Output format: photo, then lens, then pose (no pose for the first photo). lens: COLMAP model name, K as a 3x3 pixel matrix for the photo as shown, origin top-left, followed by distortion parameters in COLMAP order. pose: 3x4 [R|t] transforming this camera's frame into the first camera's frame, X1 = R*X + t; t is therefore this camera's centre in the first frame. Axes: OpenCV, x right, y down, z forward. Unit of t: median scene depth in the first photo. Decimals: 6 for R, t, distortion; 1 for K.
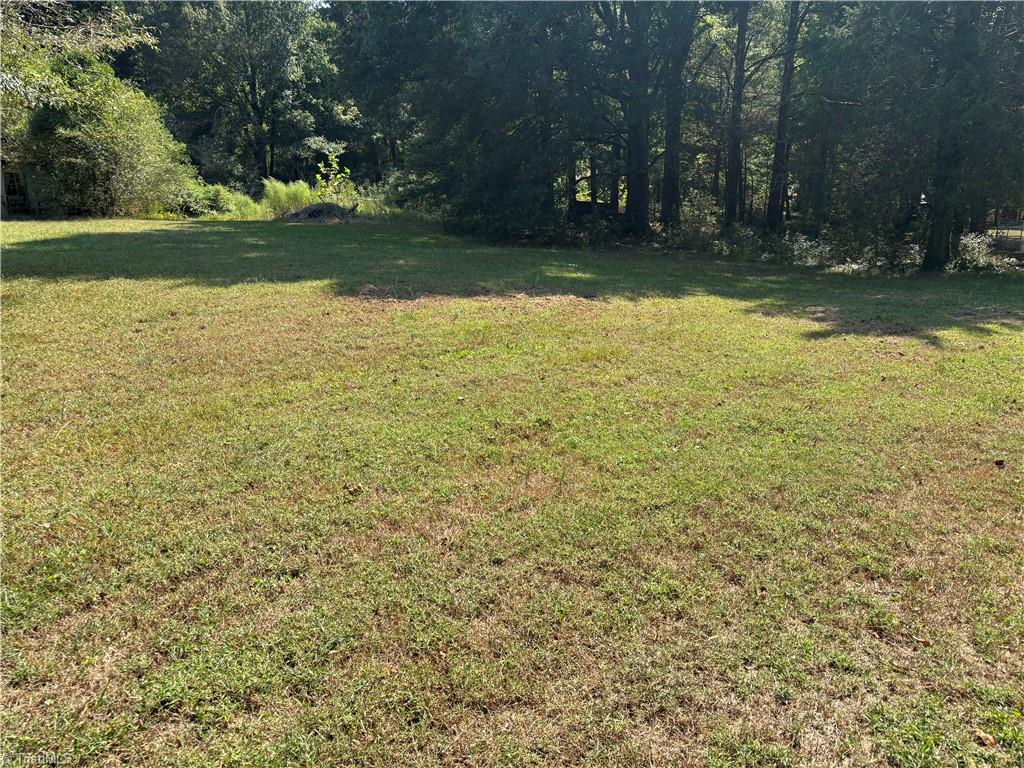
lens RADIAL K [[764.1, 0, 516.0], [0, 764.1, 388.1], [0, 0, 1]] dist [0.008336, -0.005466]
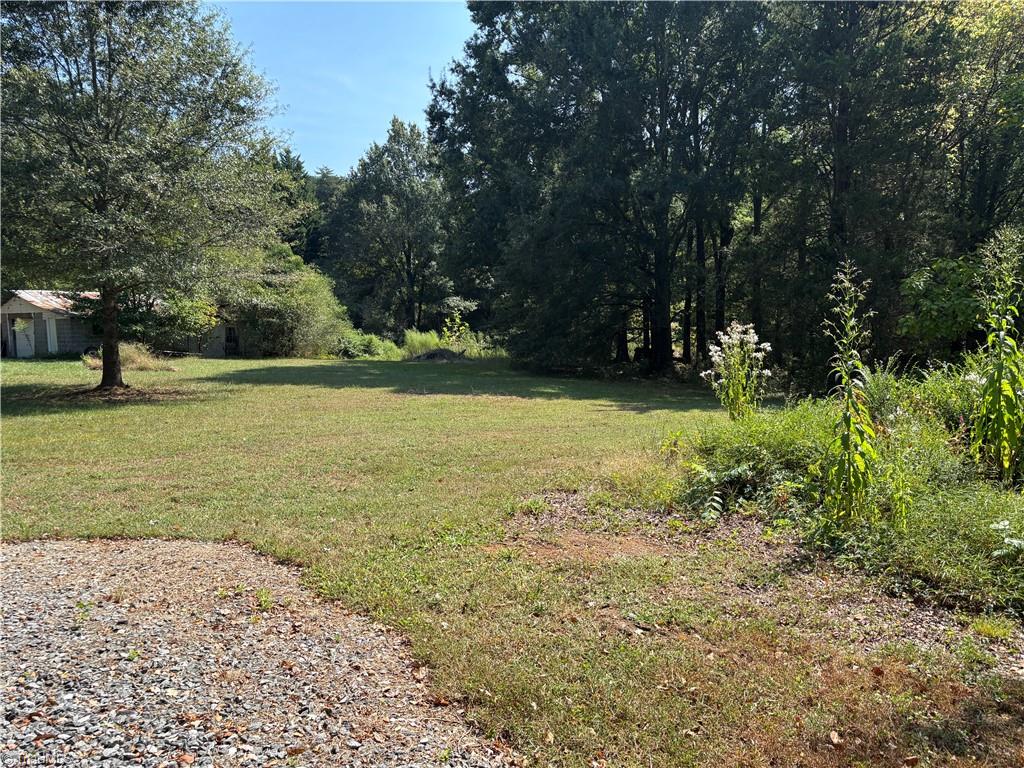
lens RADIAL K [[764.1, 0, 516.0], [0, 764.1, 388.1], [0, 0, 1]] dist [0.008336, -0.005466]
pose [[0.981068, 0.014568, -0.193117, 0.105374], [-0.050332, 0.982081, -0.181612, 0.046858], [0.187011, 0.187893, 0.964221, -0.189877]]
